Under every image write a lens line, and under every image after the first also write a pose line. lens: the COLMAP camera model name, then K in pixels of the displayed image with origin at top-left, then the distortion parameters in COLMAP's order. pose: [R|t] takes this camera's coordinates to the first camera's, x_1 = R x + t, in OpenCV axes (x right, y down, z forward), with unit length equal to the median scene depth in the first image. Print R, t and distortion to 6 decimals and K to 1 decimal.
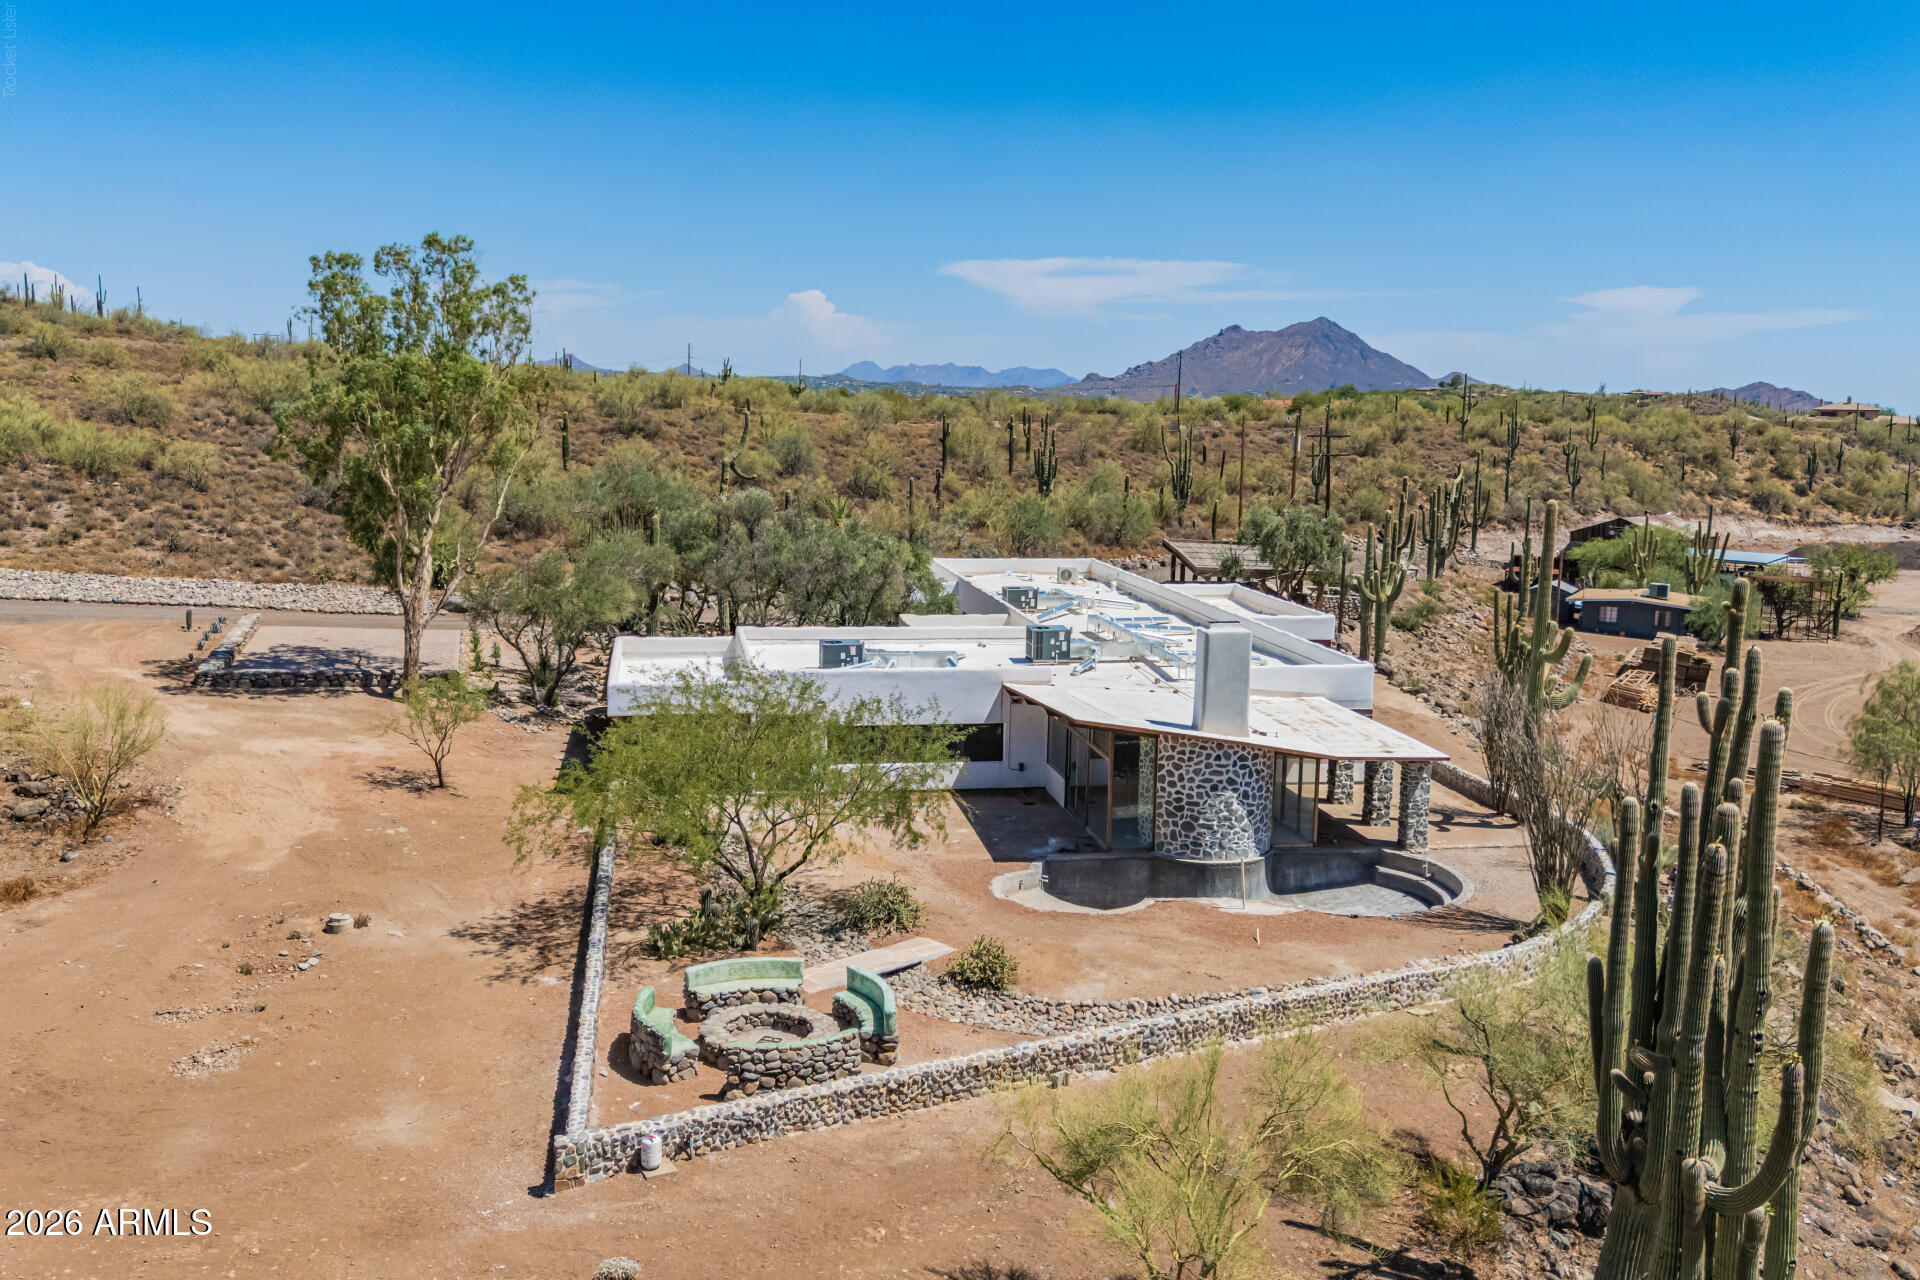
lens RADIAL K [[1673.3, 0, 960.0], [0, 1673.3, 640.0], [0, 0, 1]] dist [0.113558, -0.180897]
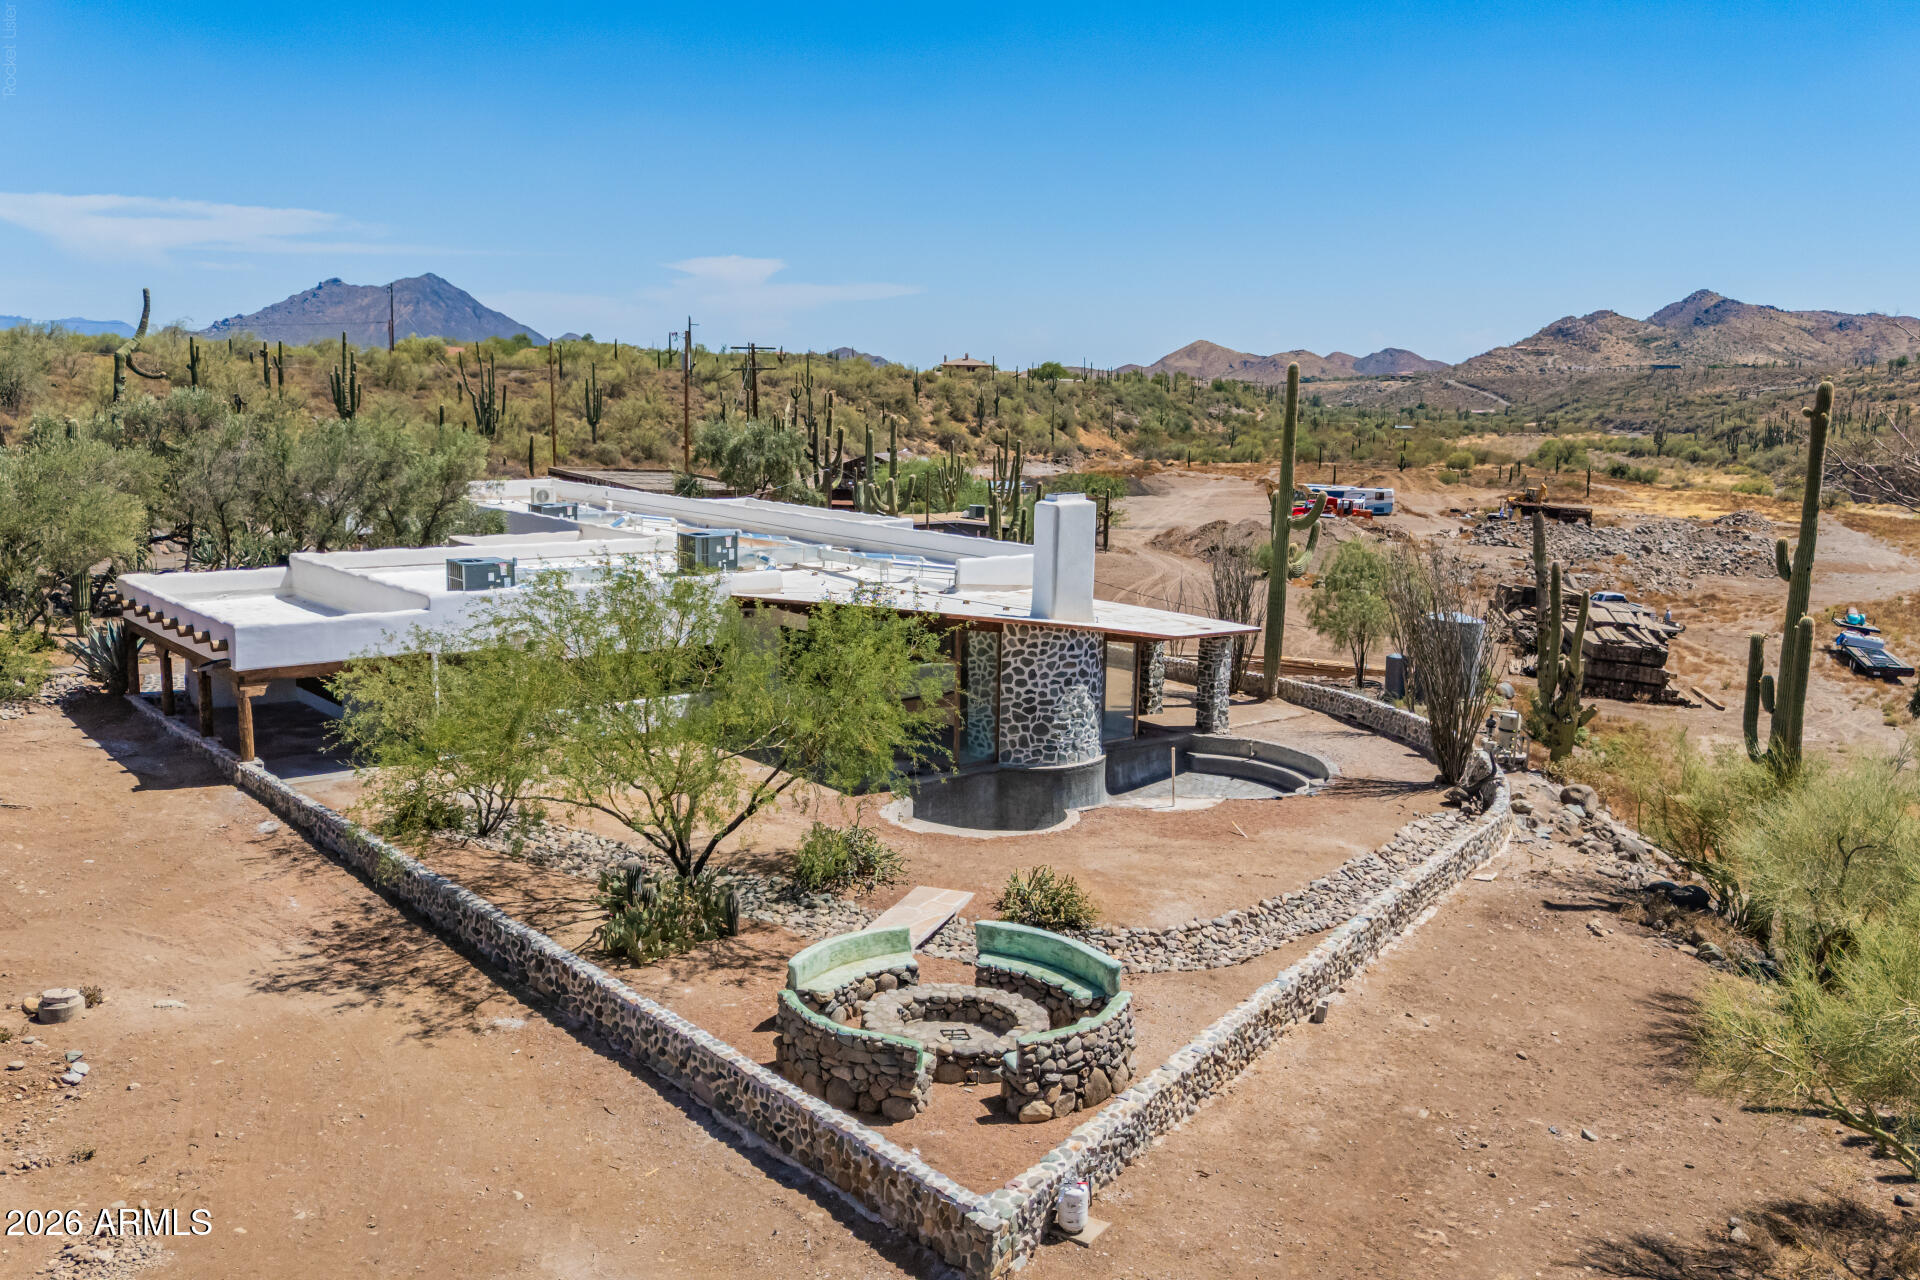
lens RADIAL K [[1673.3, 0, 960.0], [0, 1673.3, 640.0], [0, 0, 1]] dist [0.113558, -0.180897]
pose [[0.872070, -0.077464, 0.483212, -0.319716], [0.067031, 0.996994, 0.038855, 0.027935], [-0.484769, -0.001494, 0.874641, 0.257143]]
